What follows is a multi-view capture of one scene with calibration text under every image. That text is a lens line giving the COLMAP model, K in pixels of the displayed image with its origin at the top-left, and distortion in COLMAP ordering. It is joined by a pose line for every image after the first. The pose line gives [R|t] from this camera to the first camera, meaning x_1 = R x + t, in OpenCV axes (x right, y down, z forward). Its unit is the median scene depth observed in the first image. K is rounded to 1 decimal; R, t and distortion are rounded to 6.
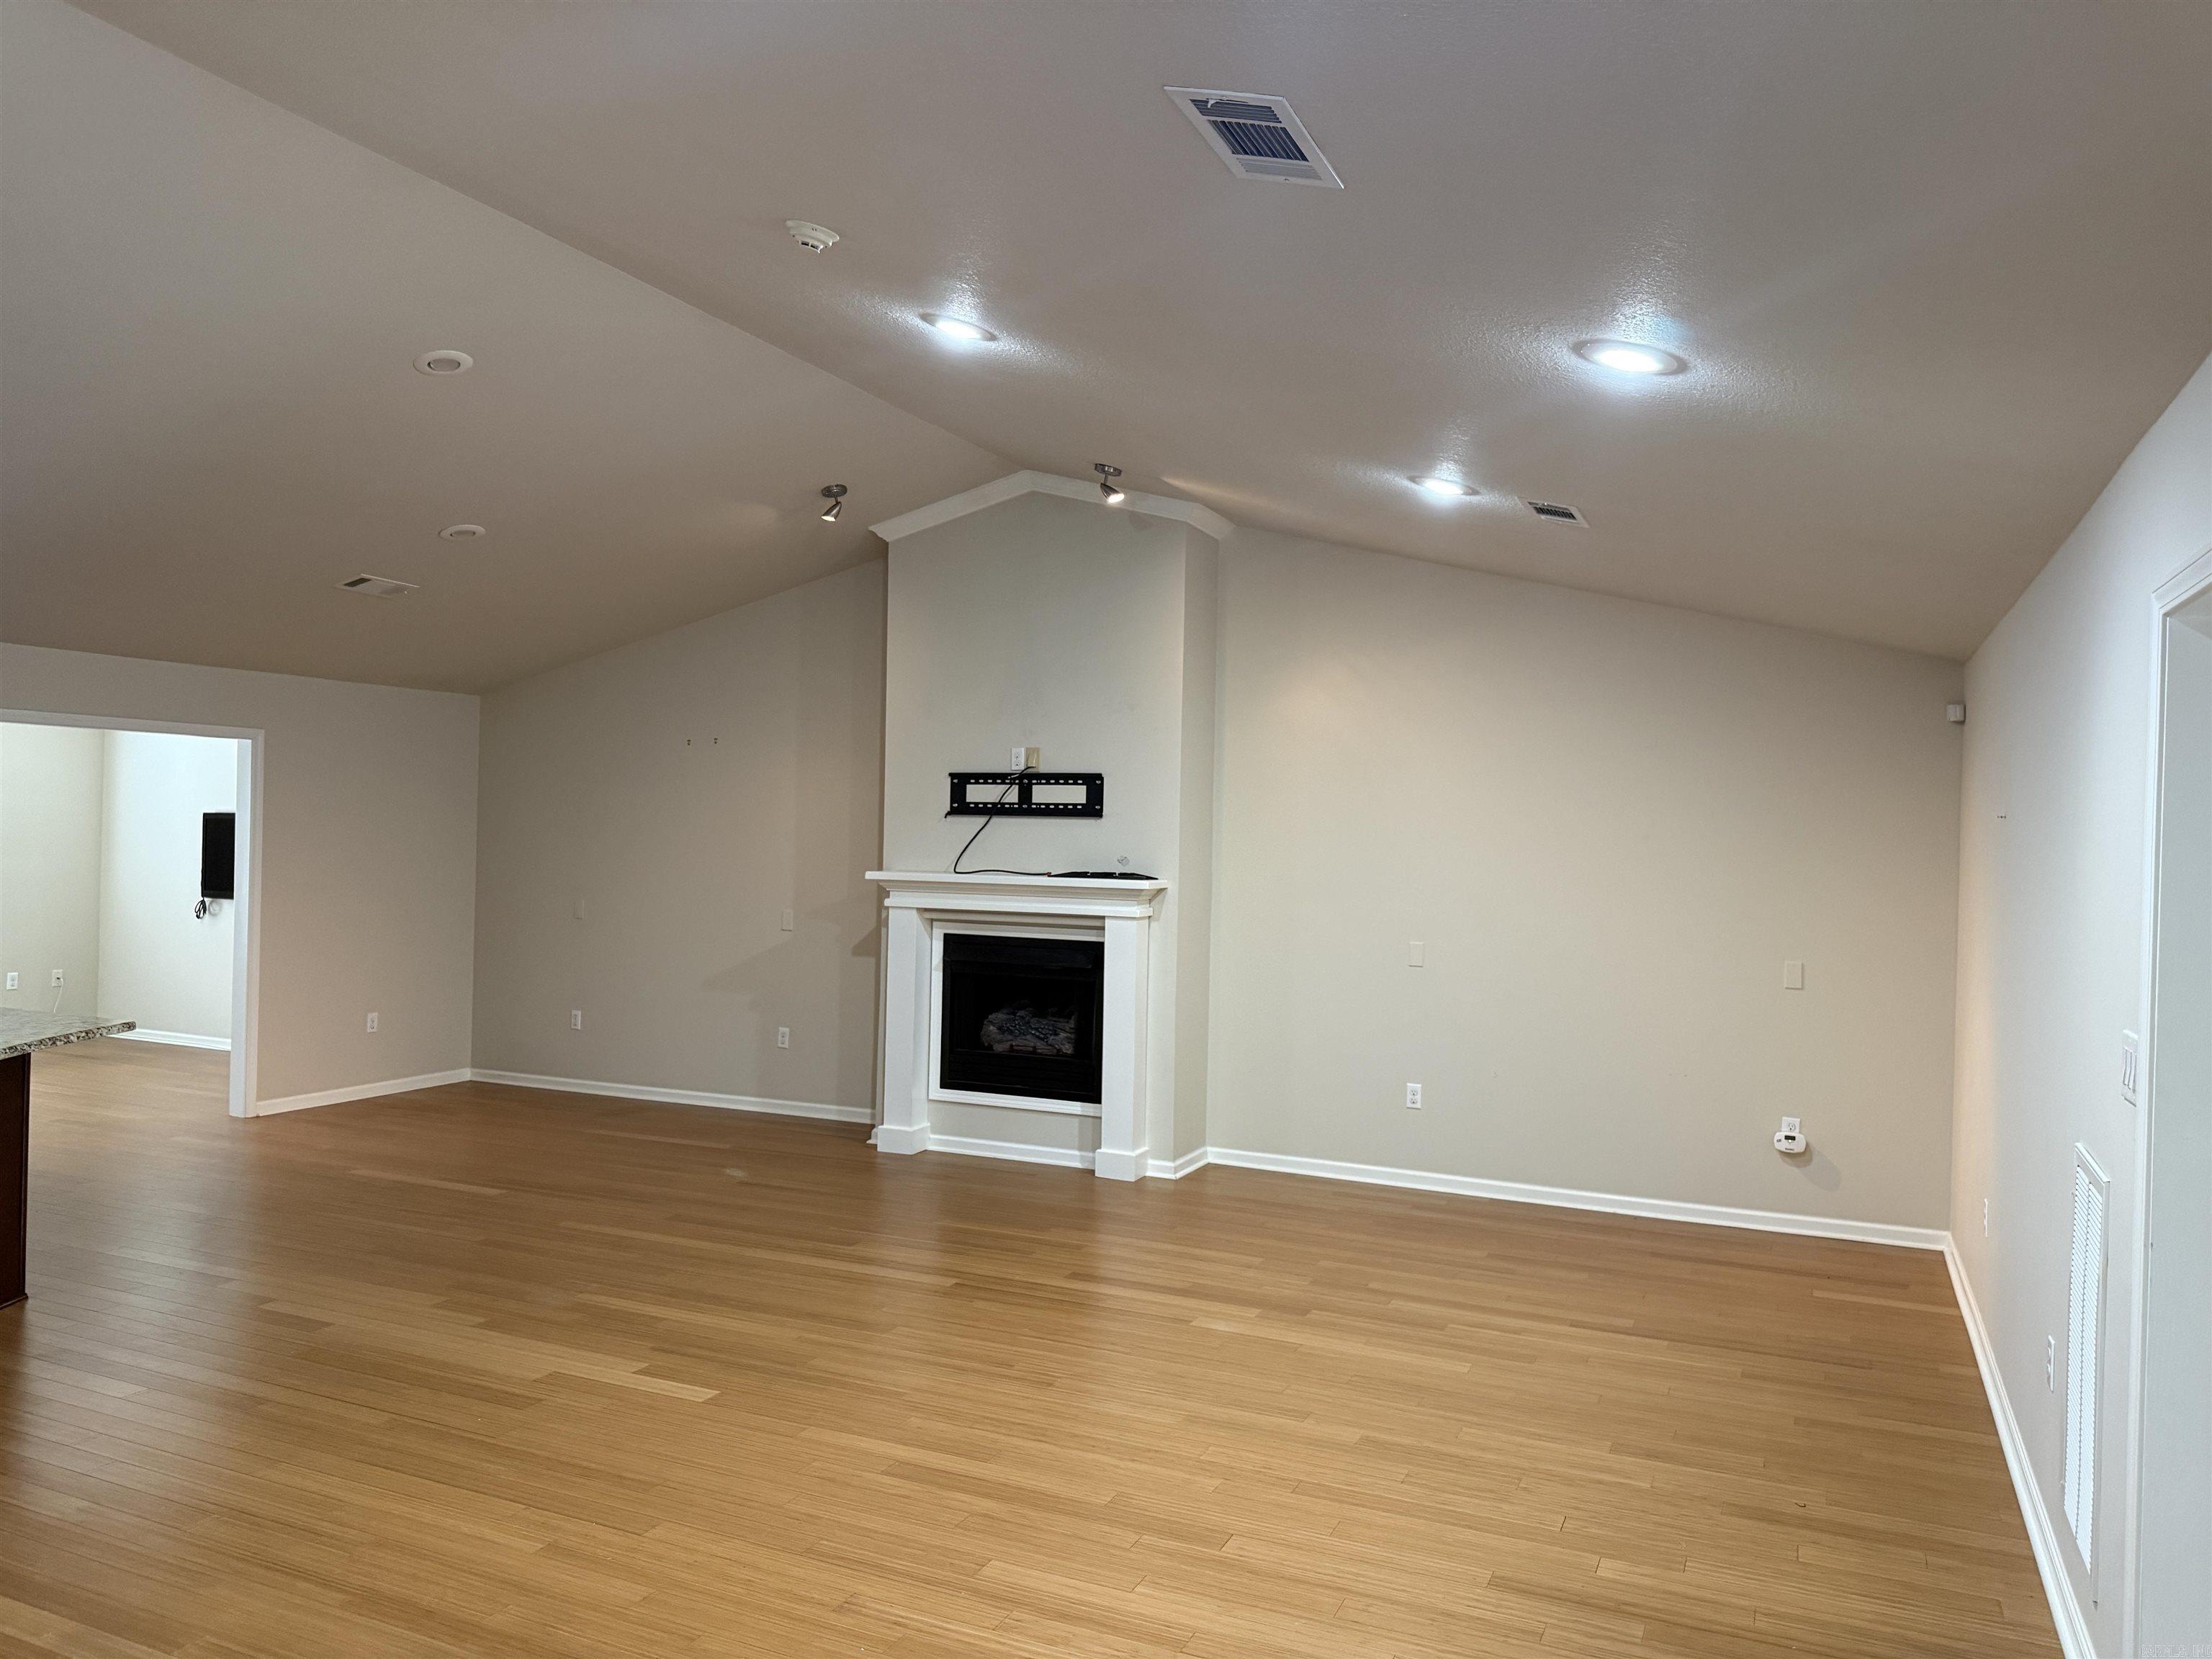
lens RADIAL K [[1550.5, 0, 1092.6], [0, 1550.5, 832.5], [0, 0, 1]] dist [0.136287, -0.229923]
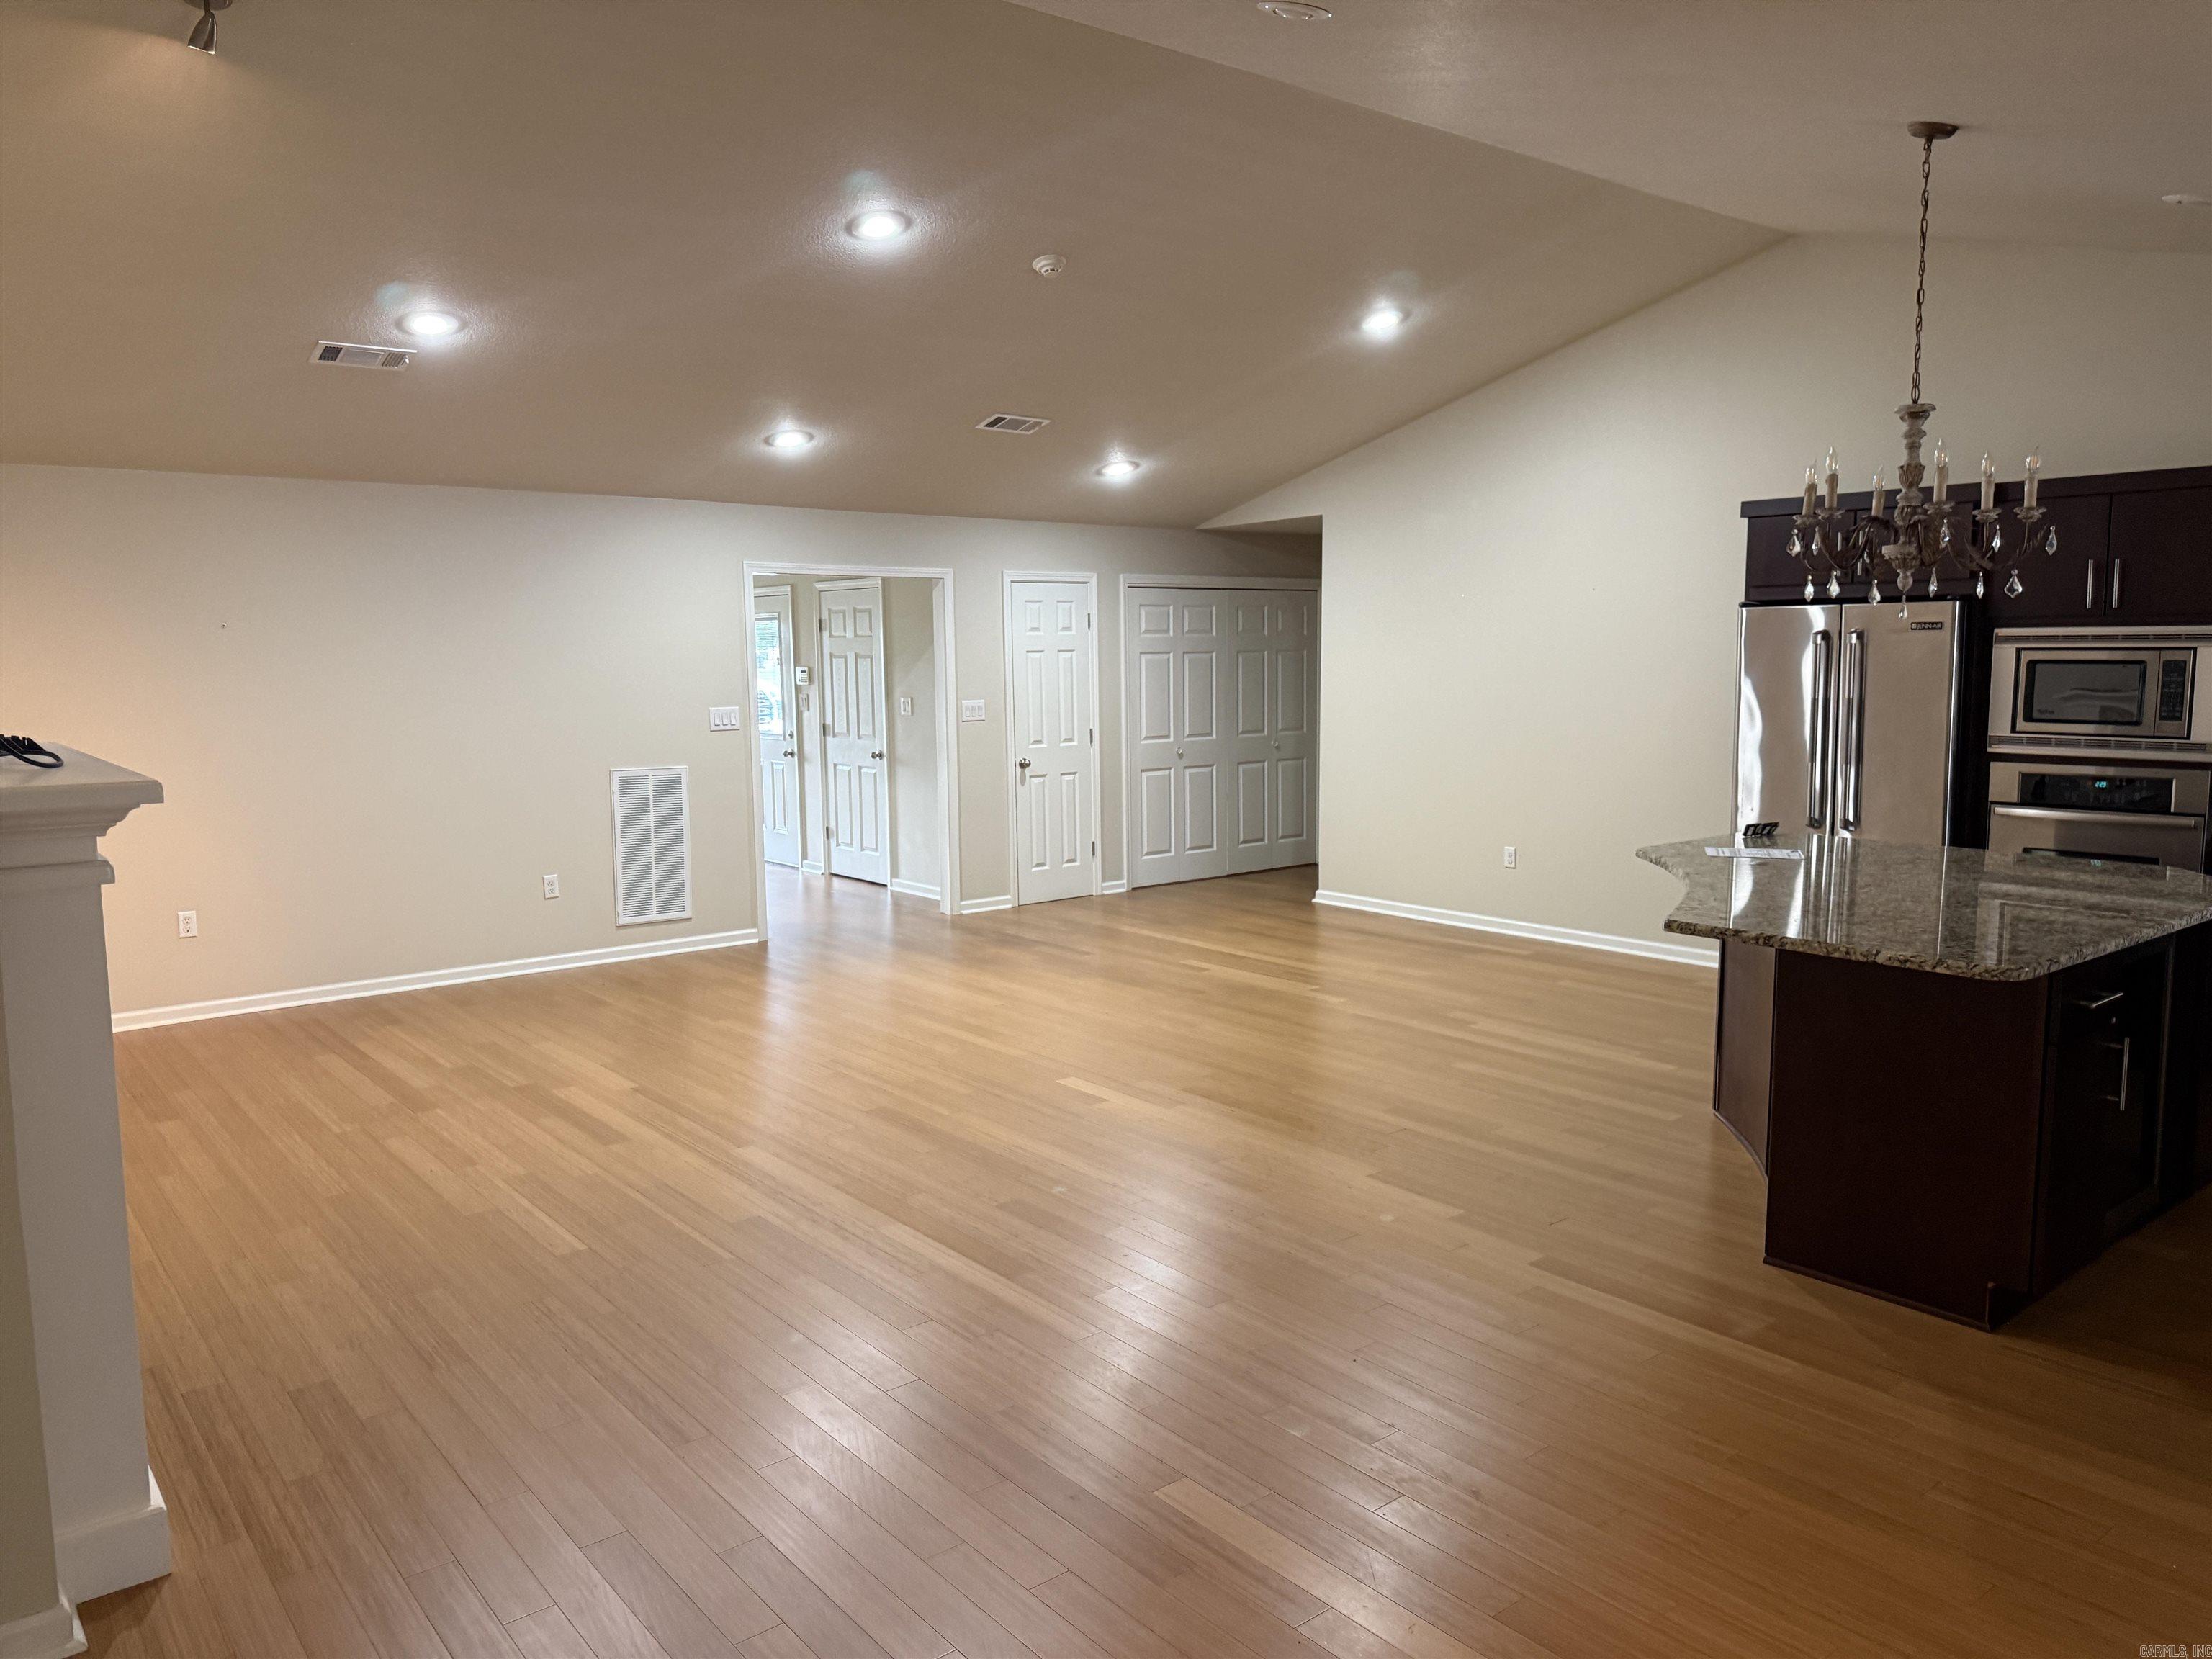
lens RADIAL K [[1548.2, 0, 1087.0], [0, 1548.2, 828.1], [0, 0, 1]] dist [0.060823, -0.082783]
pose [[-0.892487, -0.061096, 0.446916, -0.750165], [-0.006420, 0.992405, 0.122848, -0.009270], [-0.451027, 0.106772, -0.886101, 1.923754]]
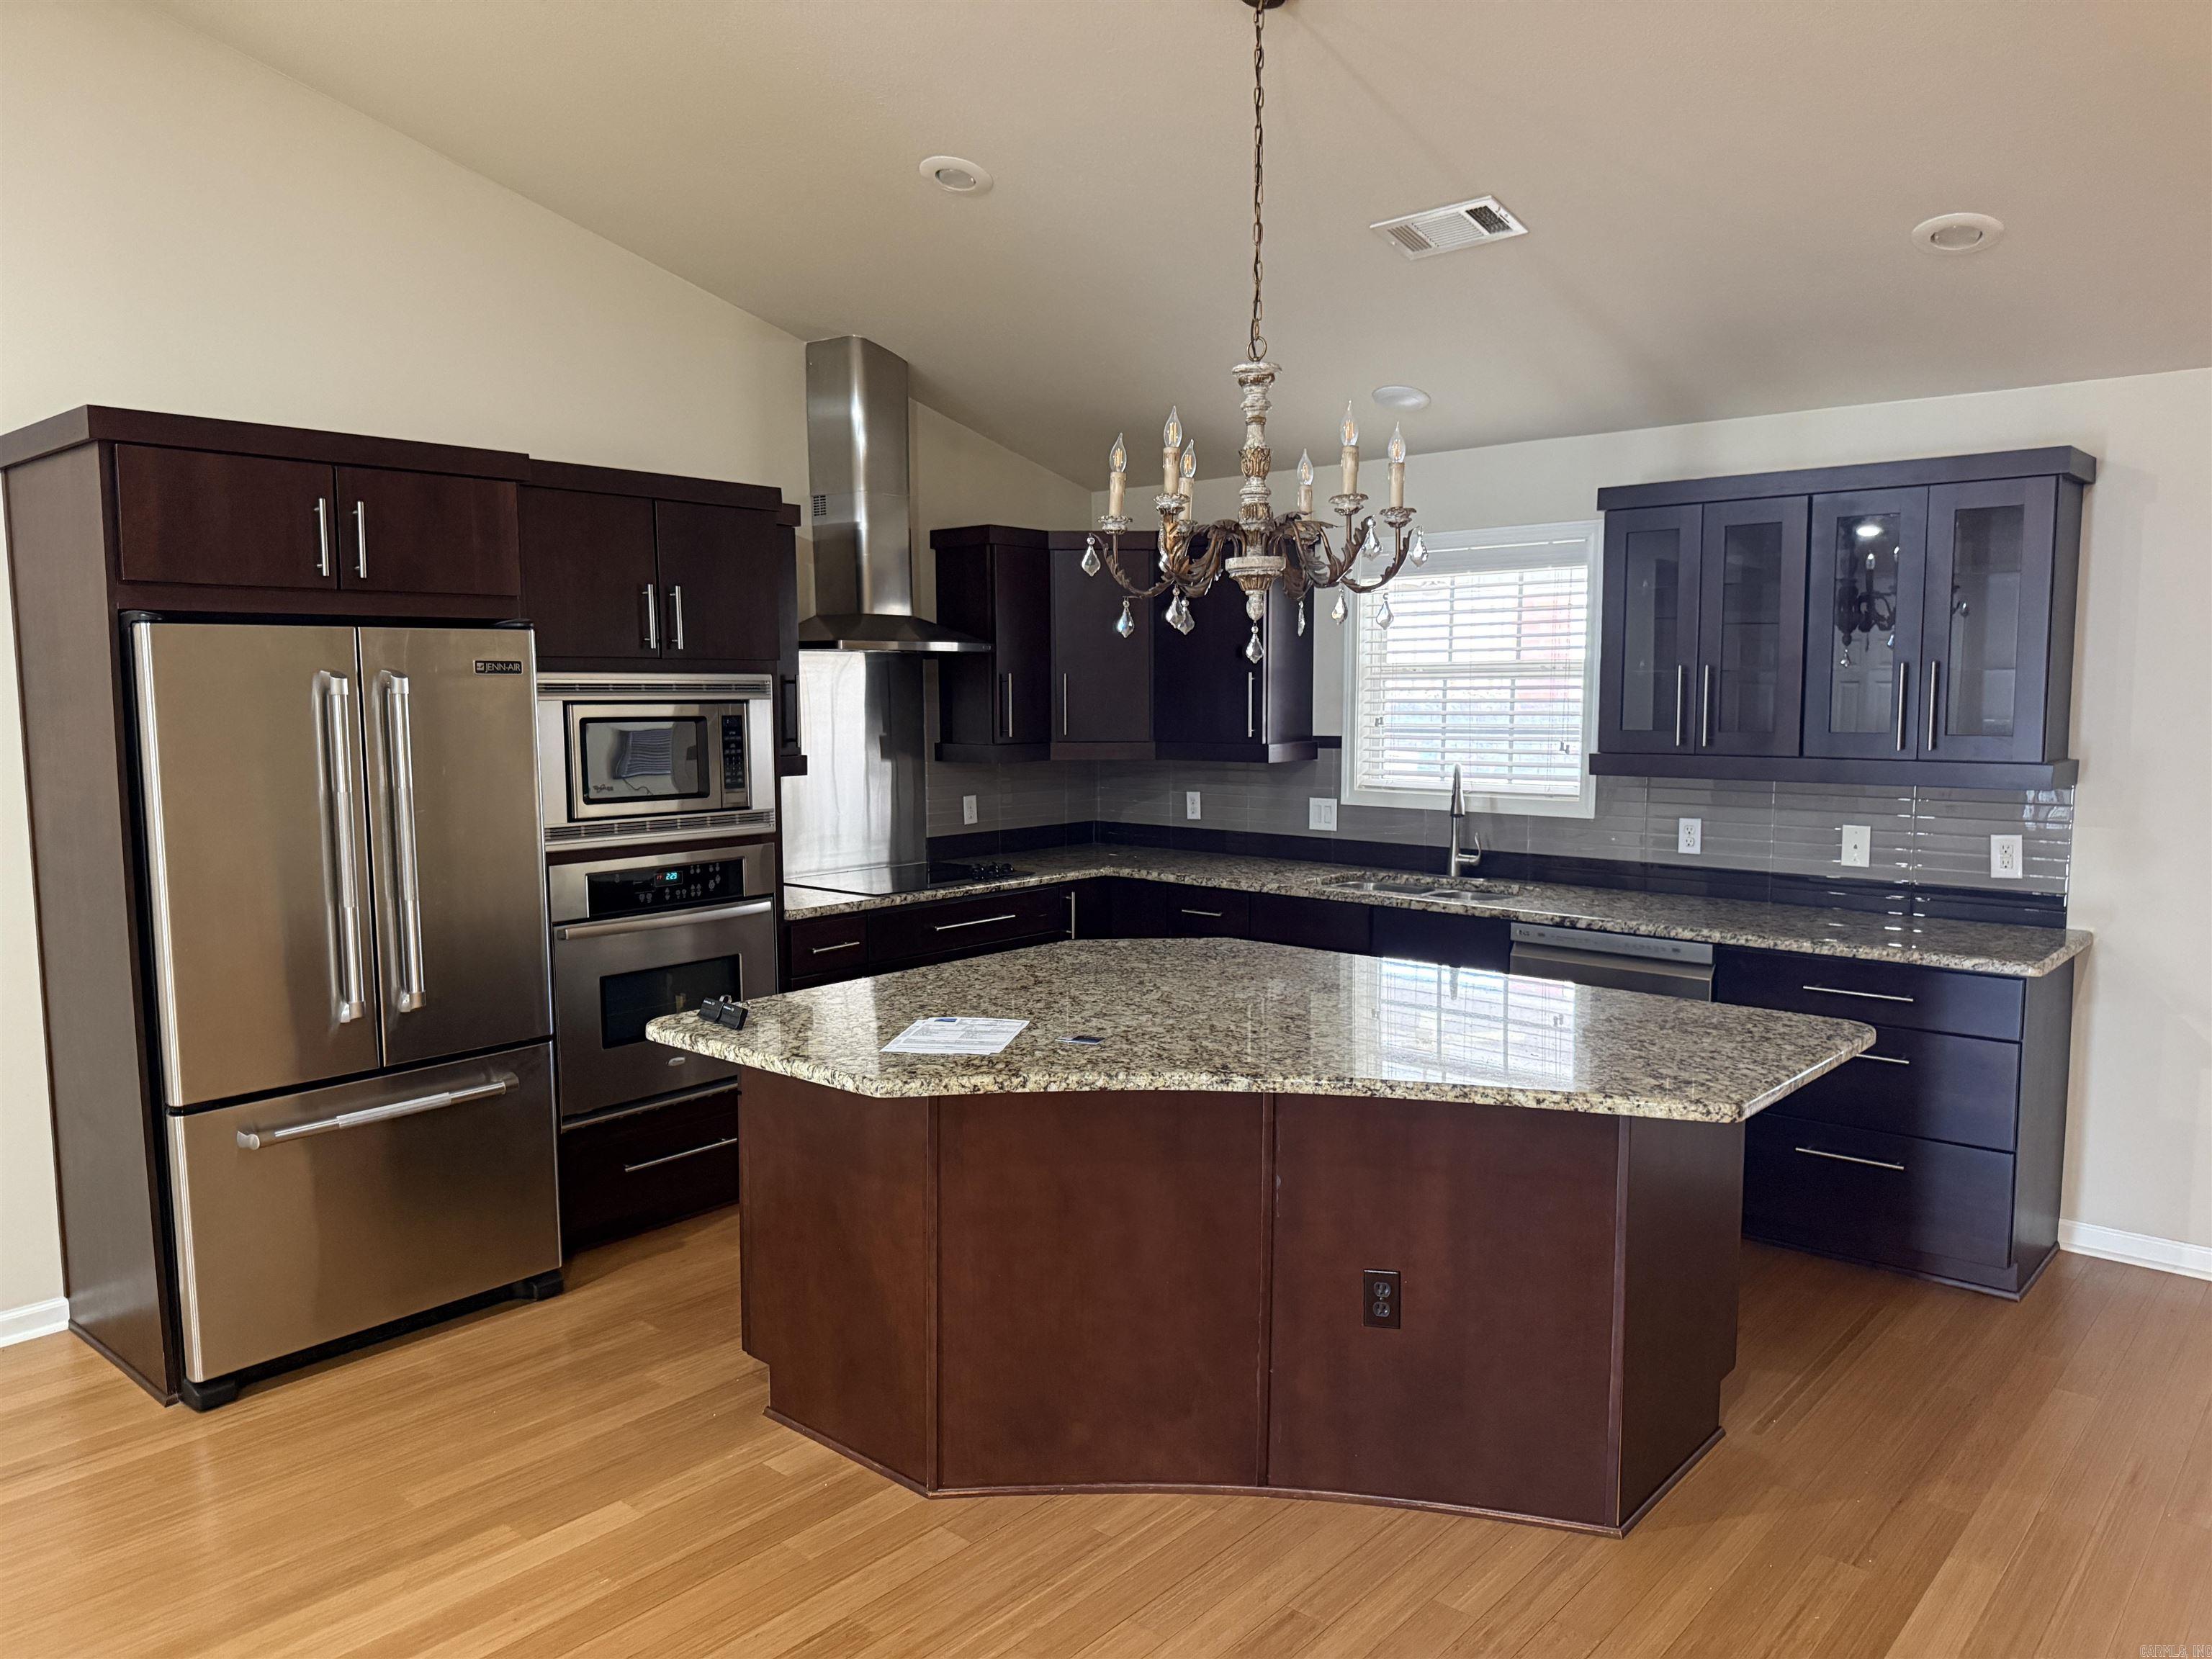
lens RADIAL K [[1566.1, 0, 1092.0], [0, 1566.1, 840.5], [0, 0, 1]] dist [0.143208, -0.258943]
pose [[-0.283980, 0.080390, -0.955454, -0.103444], [-0.001030, 0.996453, 0.084146, -0.000806], [0.958830, 0.024880, -0.282890, 1.038915]]
